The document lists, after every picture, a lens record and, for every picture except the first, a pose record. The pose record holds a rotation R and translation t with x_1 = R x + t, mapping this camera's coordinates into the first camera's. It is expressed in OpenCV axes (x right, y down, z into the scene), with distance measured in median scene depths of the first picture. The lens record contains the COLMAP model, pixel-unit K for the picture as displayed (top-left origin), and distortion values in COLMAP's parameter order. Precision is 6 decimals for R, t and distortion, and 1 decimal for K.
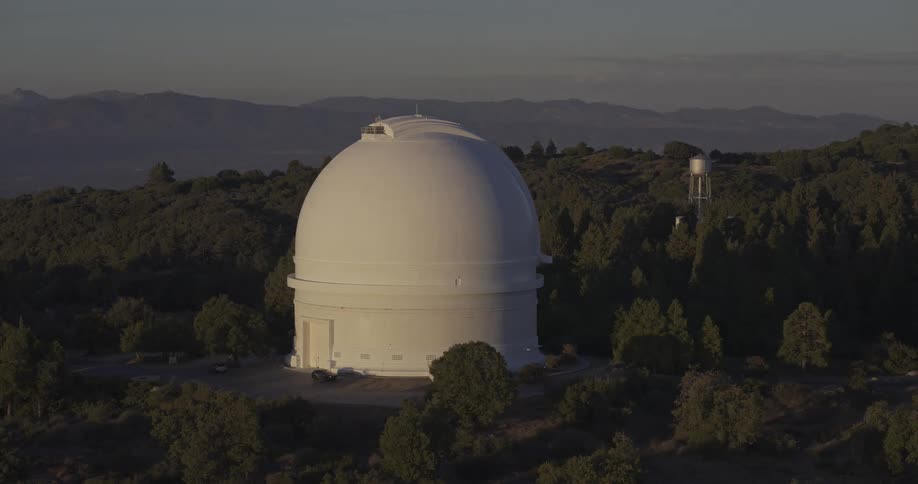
lens RADIAL K [[2155.7, 0, 457.5], [0, 2155.7, 240.9], [0, 0, 1]] dist [0.283133, 0.000000]
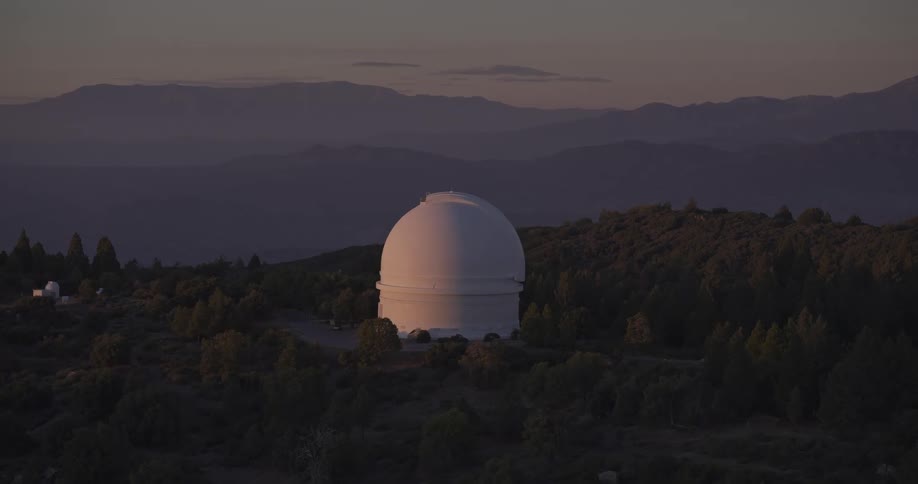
lens RADIAL K [[2155.7, 0, 459.8], [0, 2155.7, 242.5], [0, 0, 1]] dist [0.283133, 0.000000]
pose [[0.843317, 0.042311, -0.535748, 0.924875], [-0.045879, 0.998925, 0.006672, -0.029112], [0.535454, 0.018953, 0.844351, -0.467948]]
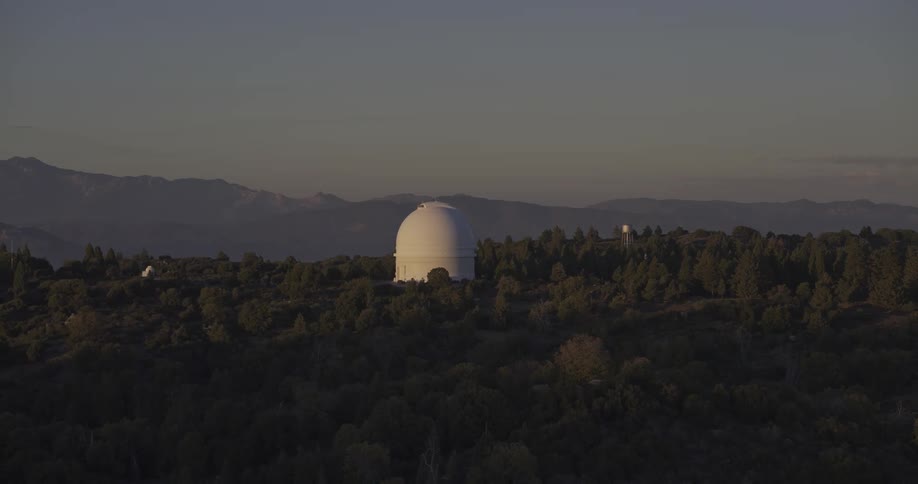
lens RADIAL K [[2155.7, 0, 465.8], [0, 2155.7, 246.6], [0, 0, 1]] dist [0.283133, 0.000000]
pose [[0.991440, 0.001166, -0.130557, 0.429468], [-0.006945, 0.999015, -0.043818, 0.142240], [0.130378, 0.044349, 0.990472, -2.061148]]
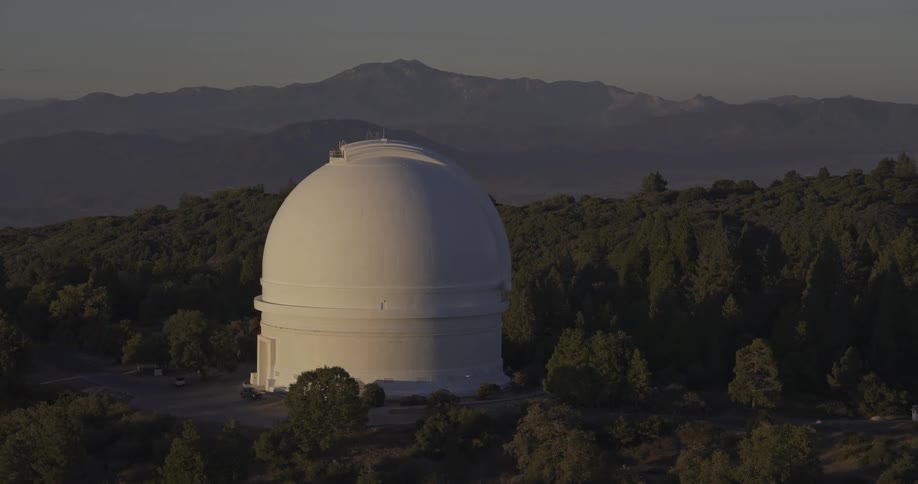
lens RADIAL K [[2155.7, 0, 461.2], [0, 2155.7, 239.6], [0, 0, 1]] dist [0.283133, 0.000000]
pose [[0.952308, 0.021739, -0.304362, 0.325090], [-0.022603, 0.999744, 0.000682, -0.012887], [0.304299, 0.006230, 0.952556, 0.049756]]
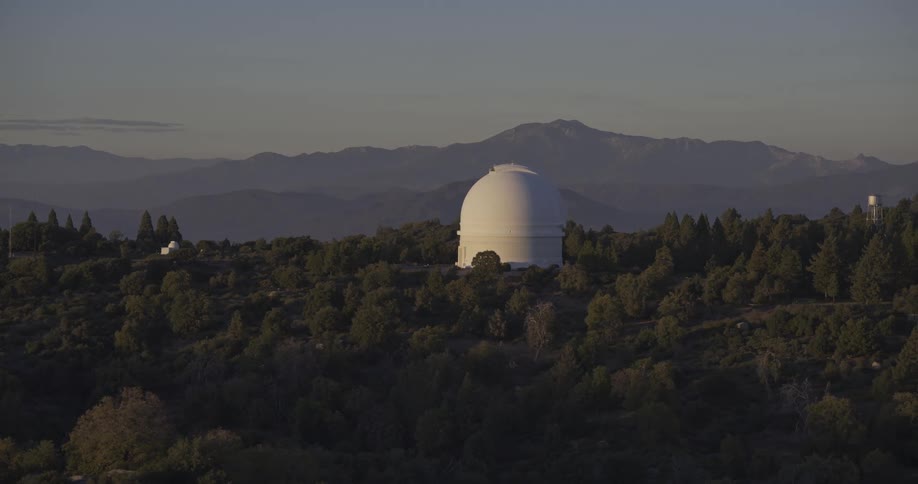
lens RADIAL K [[2155.7, 0, 457.7], [0, 2155.7, 246.0], [0, 0, 1]] dist [0.283133, 0.000000]
pose [[0.926442, 0.020004, -0.375905, 0.823632], [-0.030476, 0.999295, -0.021932, 0.086677], [0.375201, 0.031775, 0.926399, -1.225850]]
